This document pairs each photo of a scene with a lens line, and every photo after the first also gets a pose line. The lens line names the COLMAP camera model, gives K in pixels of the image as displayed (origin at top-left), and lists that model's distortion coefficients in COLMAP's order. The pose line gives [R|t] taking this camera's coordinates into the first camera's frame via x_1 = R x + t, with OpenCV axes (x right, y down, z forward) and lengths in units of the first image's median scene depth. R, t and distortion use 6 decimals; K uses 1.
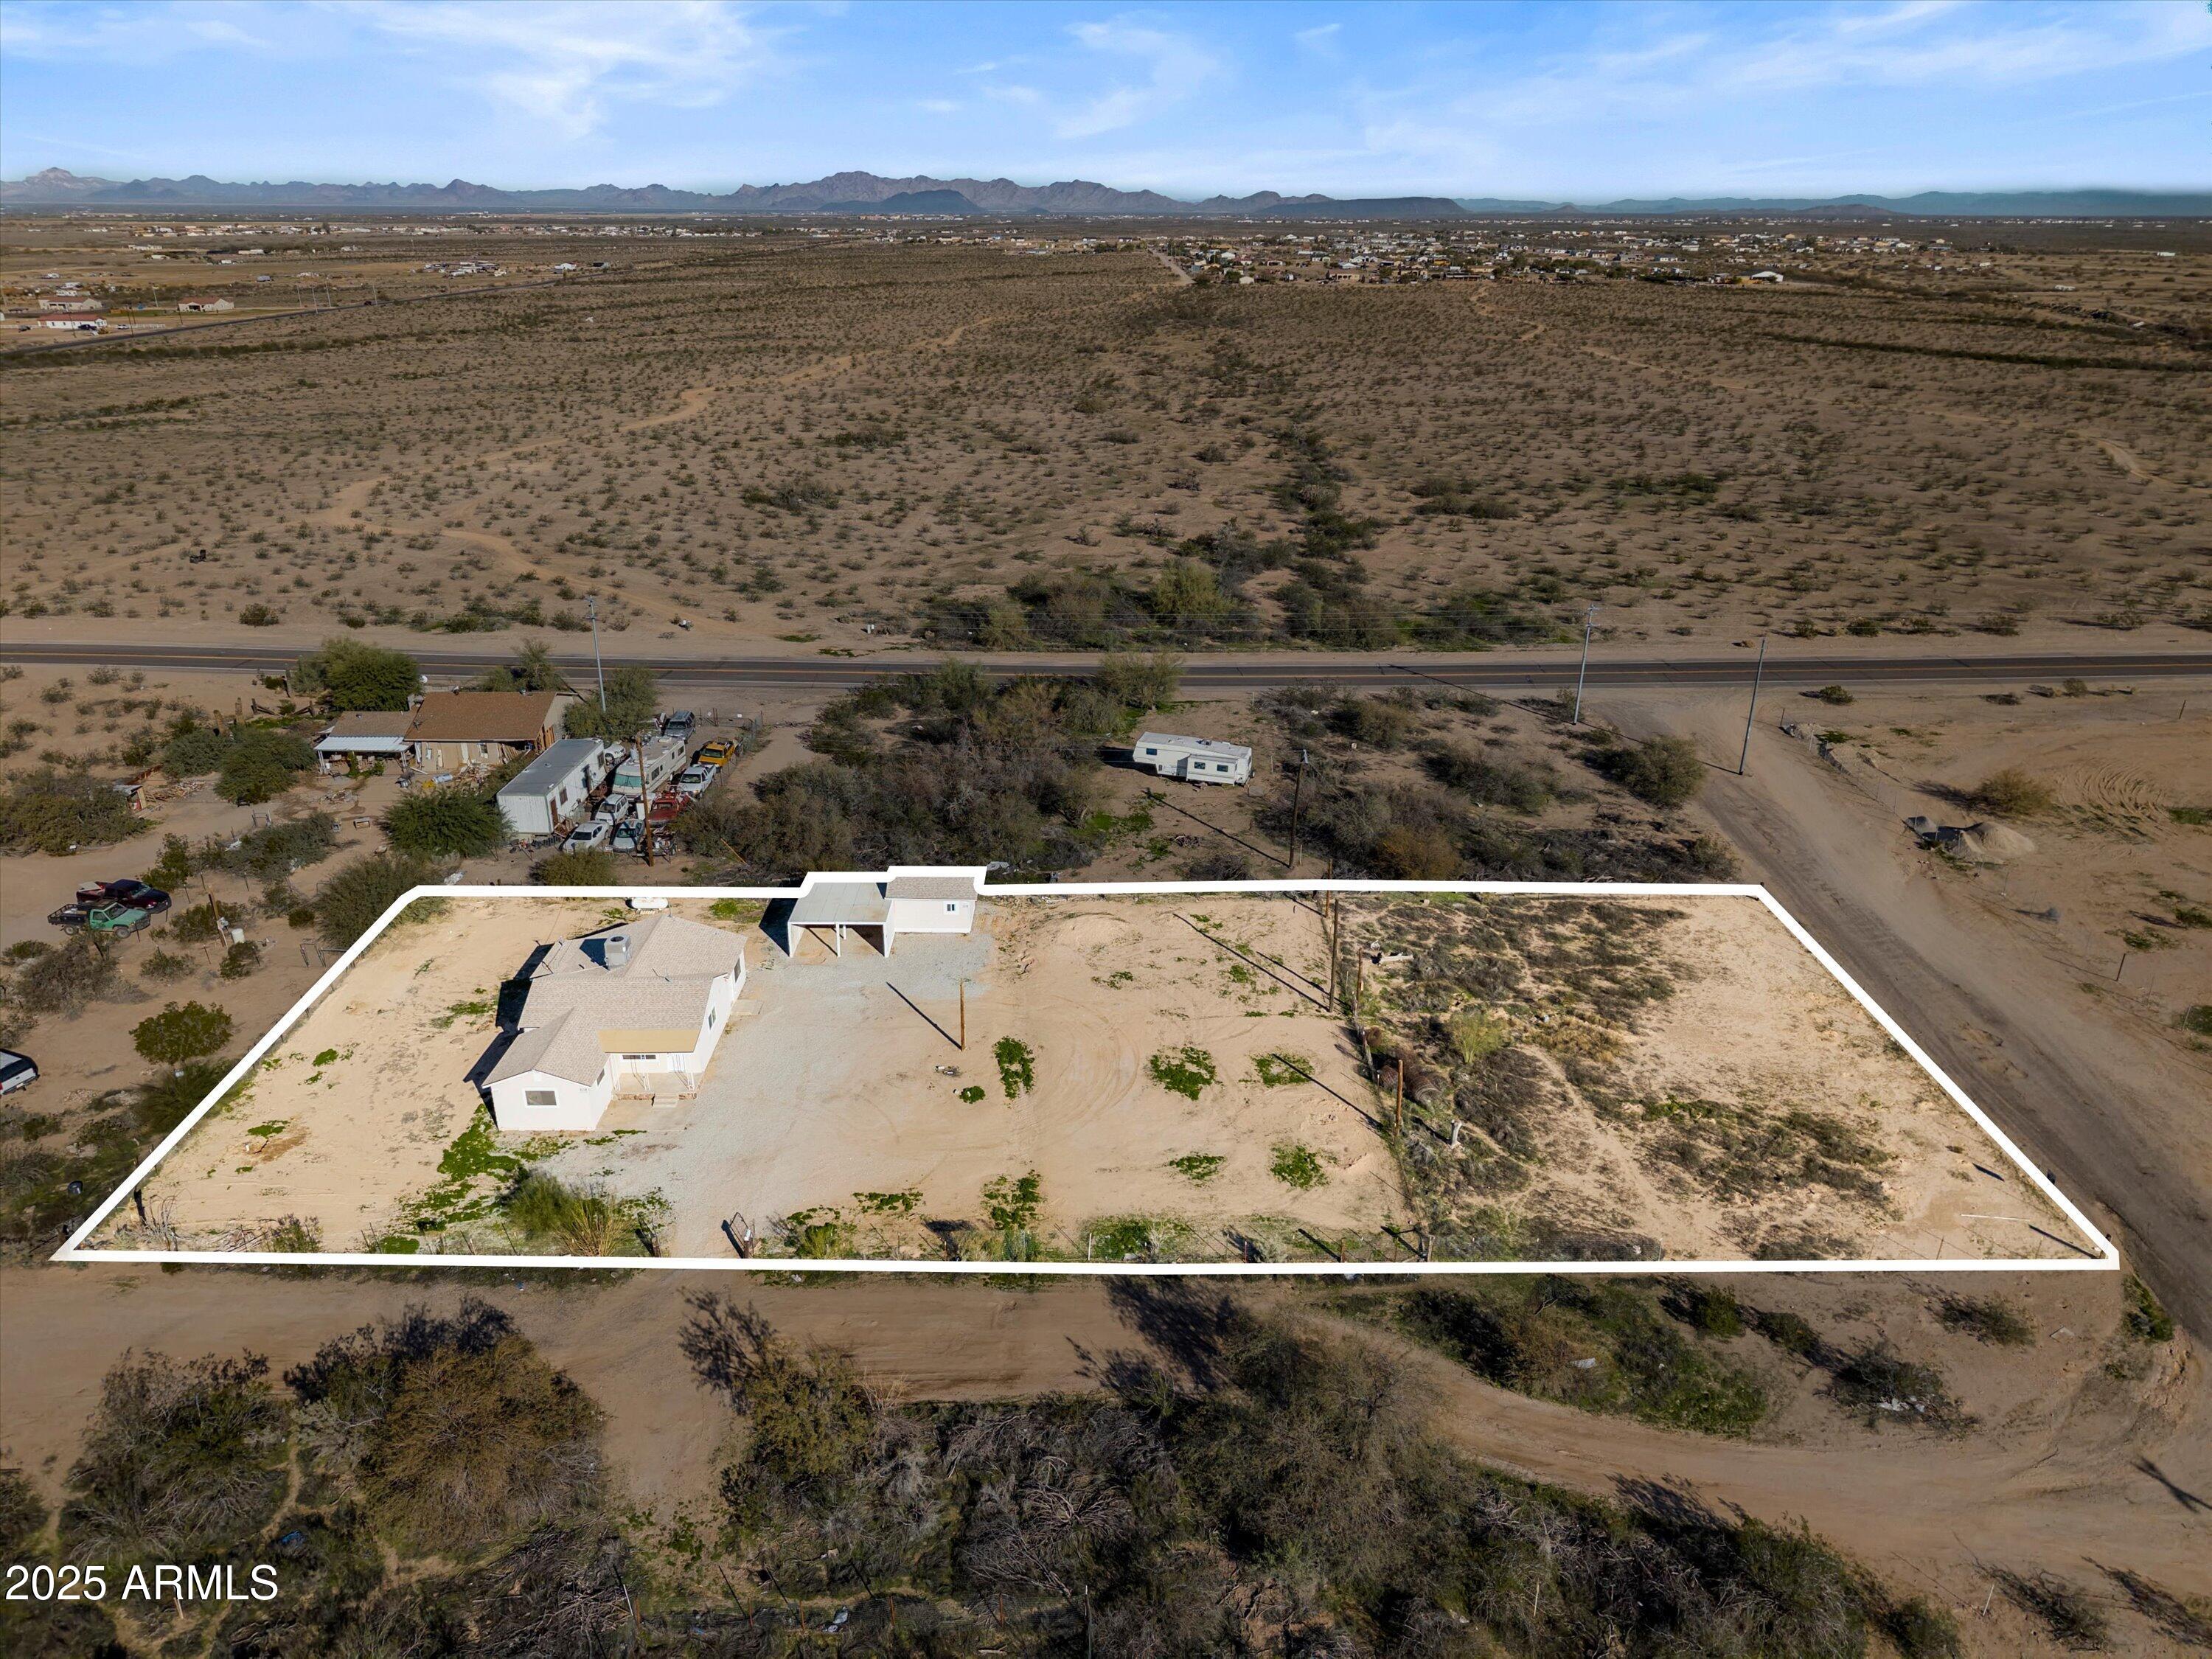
lens RADIAL K [[1473.5, 0, 1109.2], [0, 1473.5, 829.0], [0, 0, 1]] dist [0.026163, -0.022226]
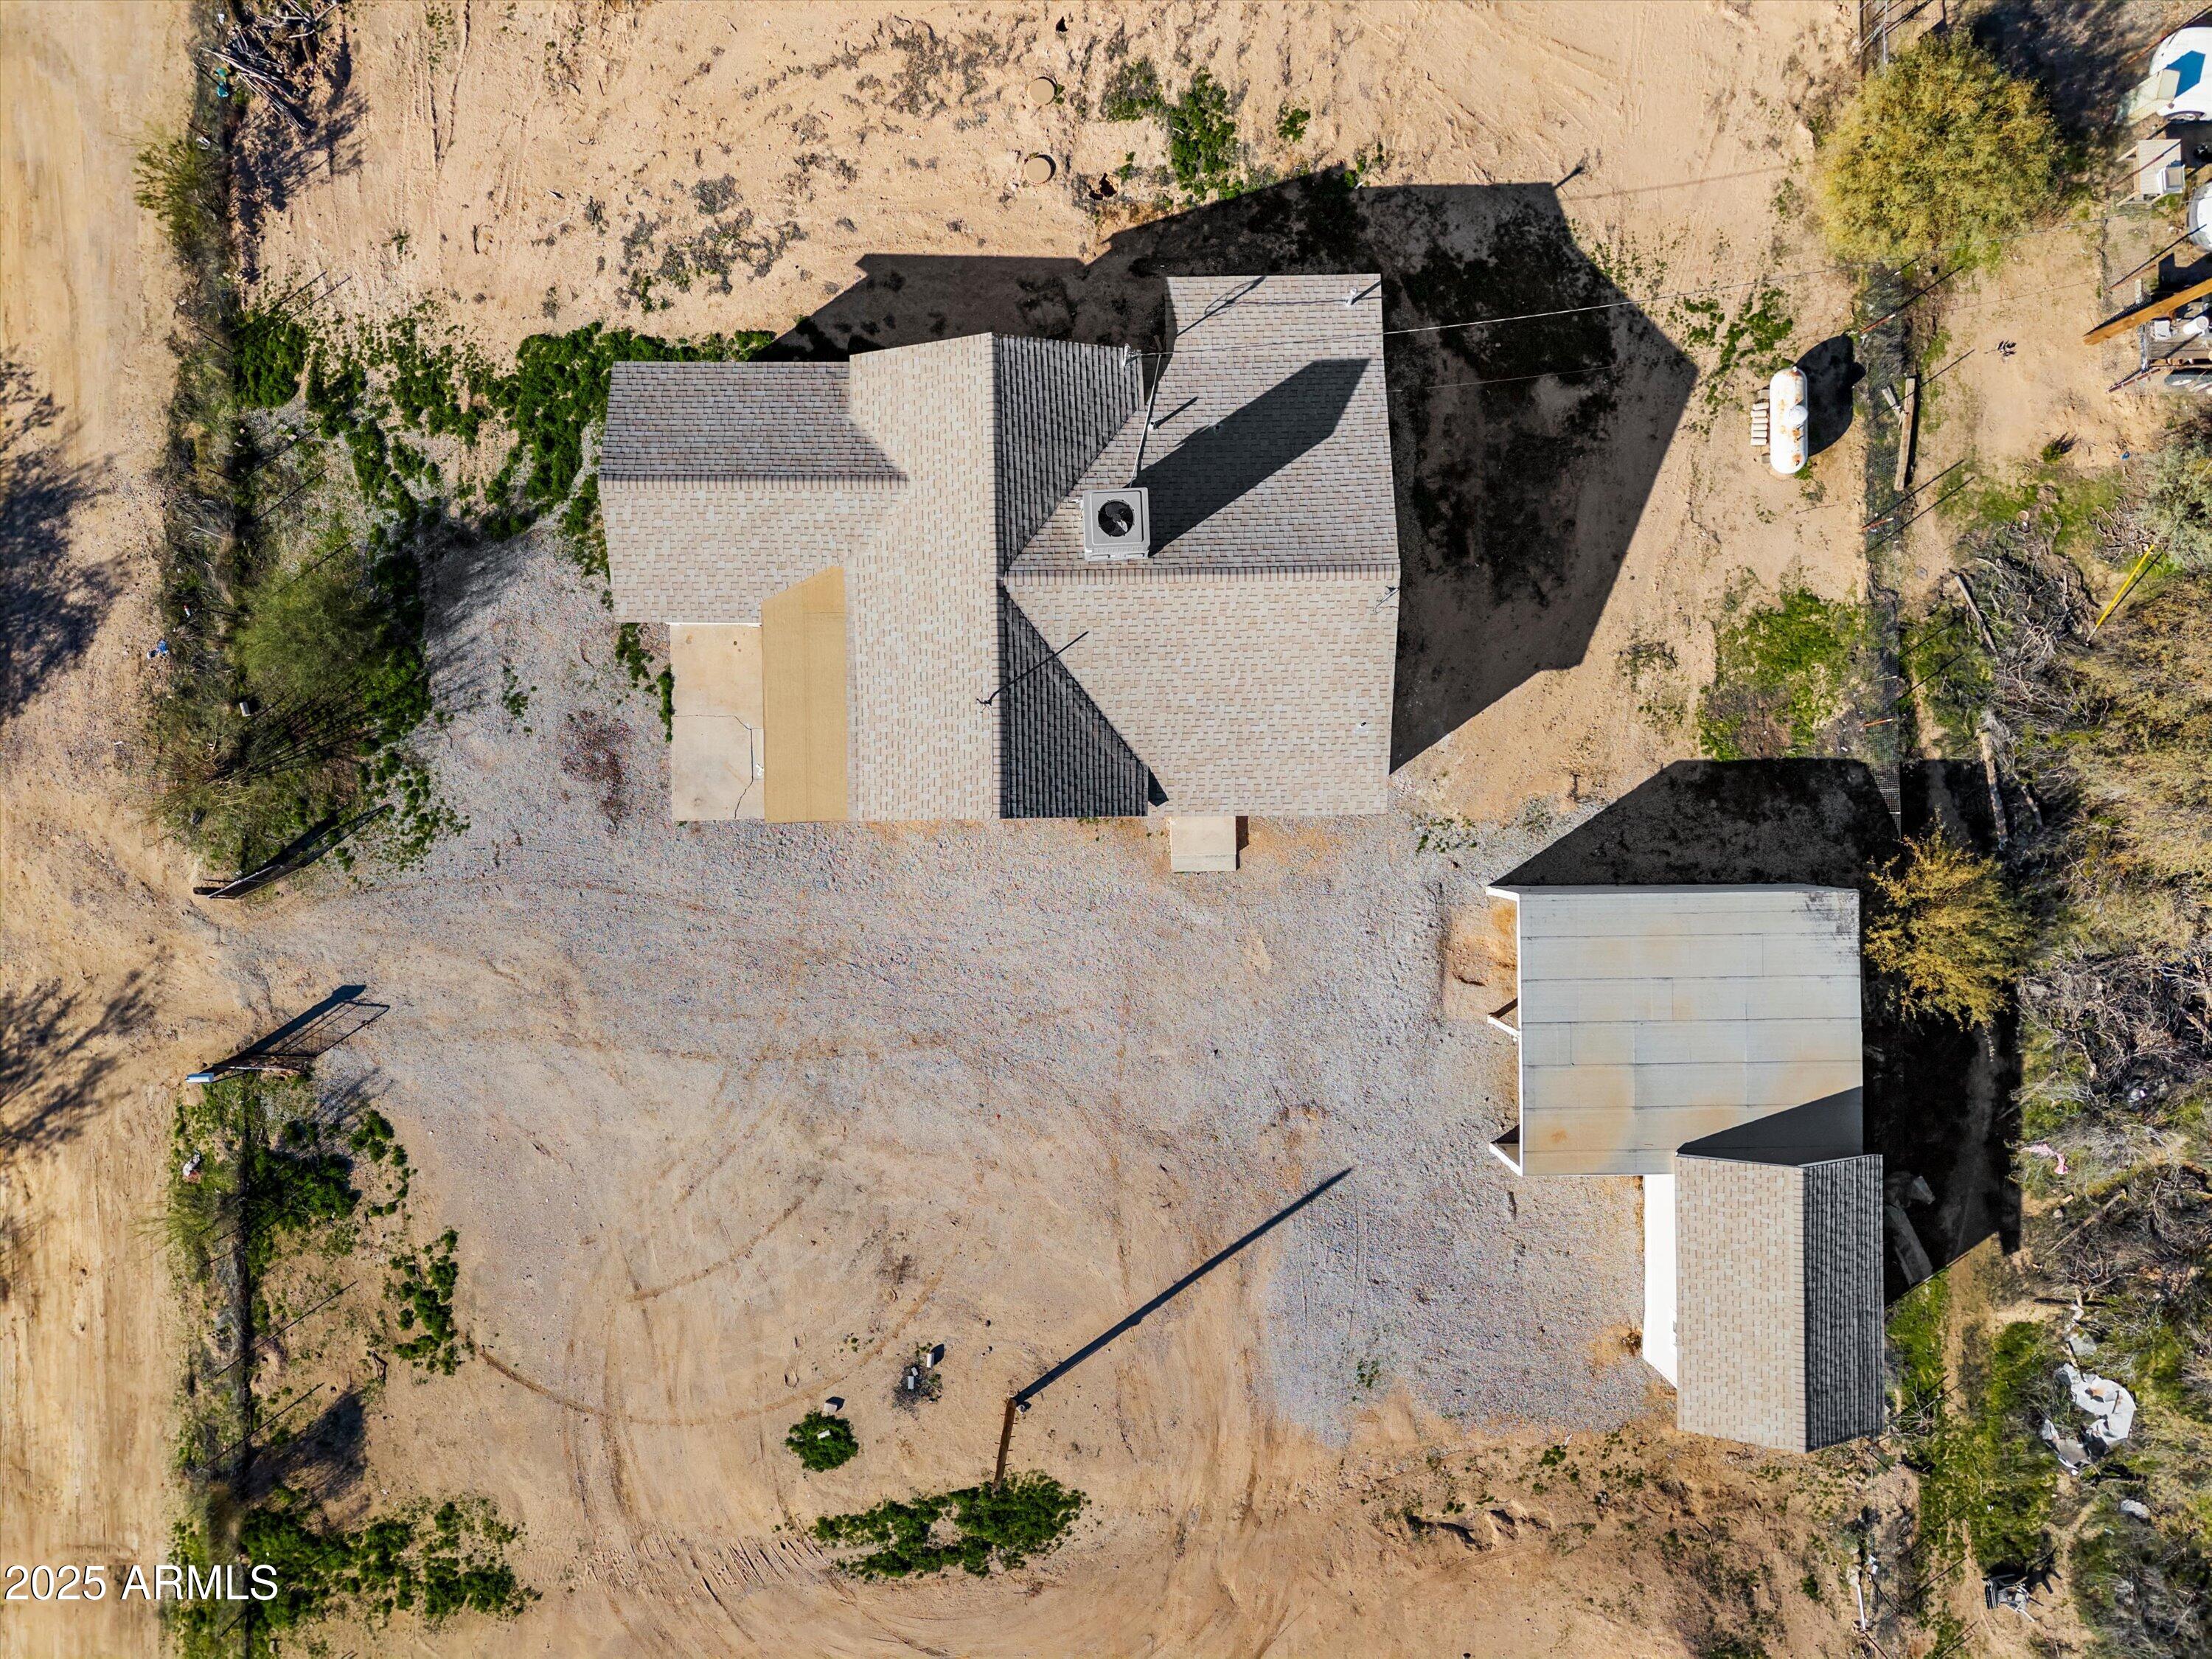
lens RADIAL K [[1473.5, 0, 1111.6], [0, 1473.5, 818.7], [0, 0, 1]] dist [0.026163, -0.022226]
pose [[0.003846, 0.999988, 0.003138, -0.246399], [-0.387120, -0.001405, 0.922028, -0.226054], [0.922021, -0.004761, 0.387110, 0.807490]]
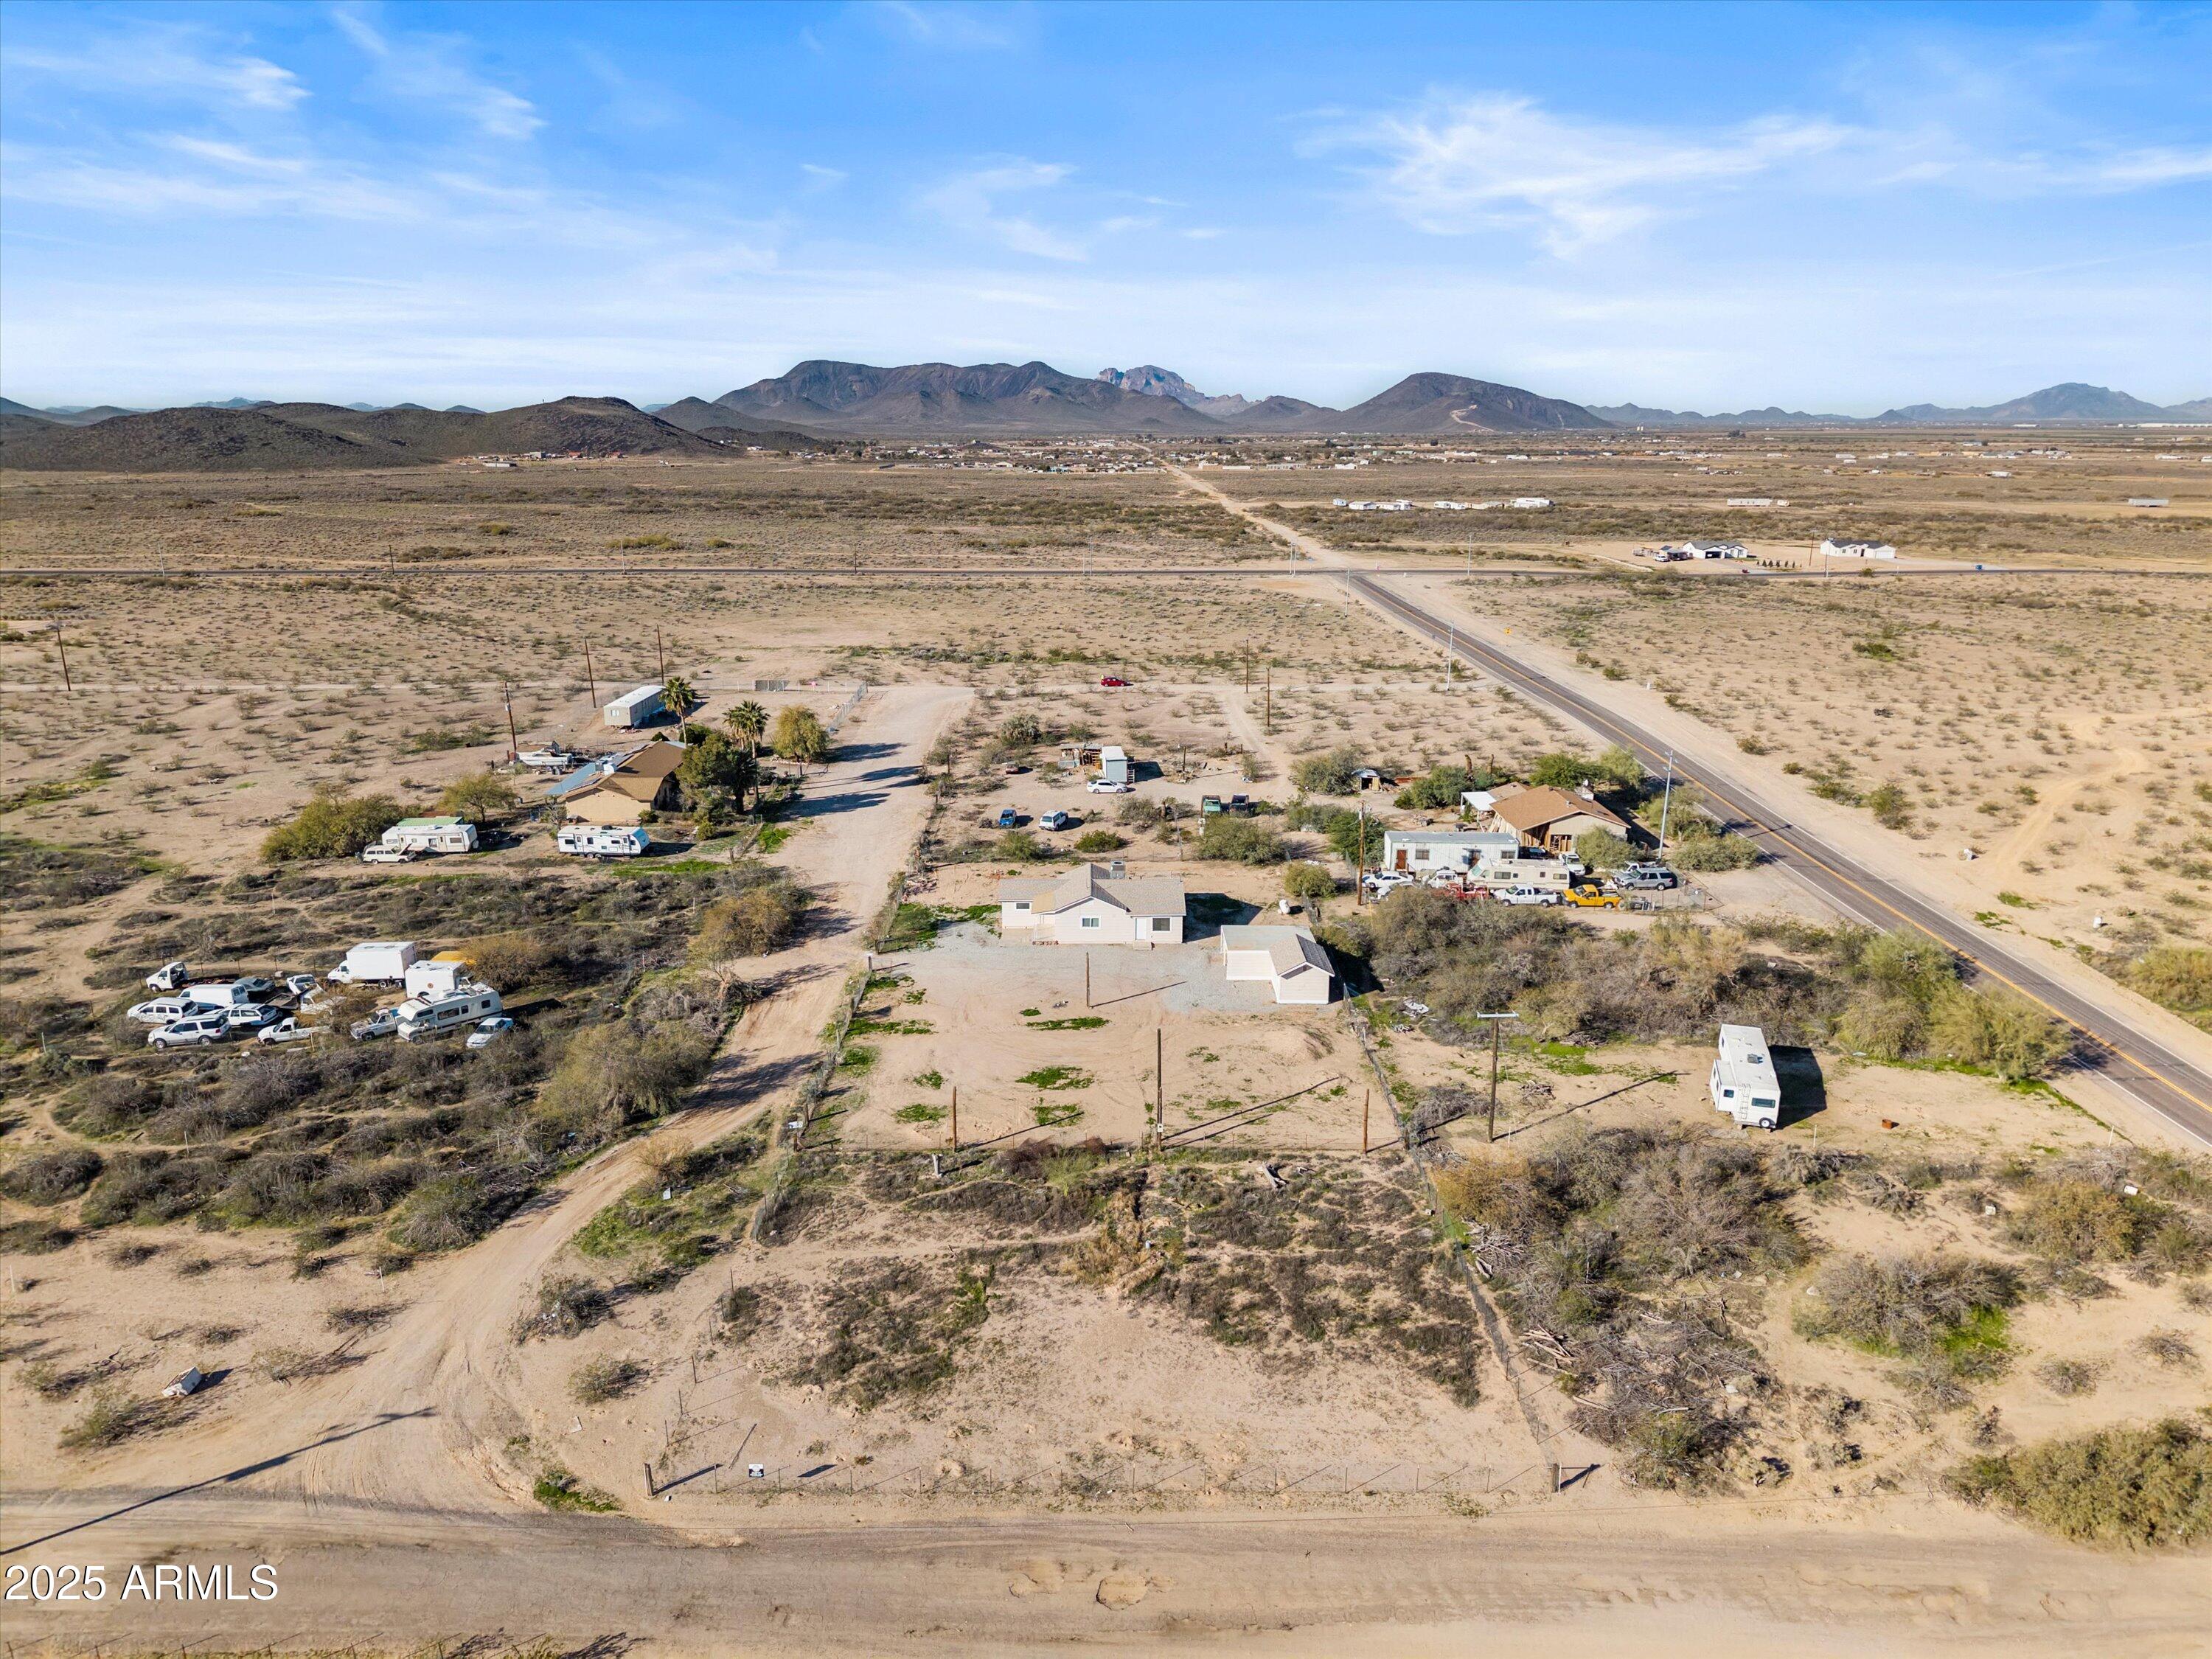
lens RADIAL K [[1473.5, 0, 1105.0], [0, 1473.5, 828.1], [0, 0, 1]] dist [0.026163, -0.022226]
pose [[0.002335, 0.262476, -0.964936, 1.086978], [-0.388103, 0.889540, 0.241028, -0.307891], [0.921613, 0.373932, 0.103945, 0.756285]]
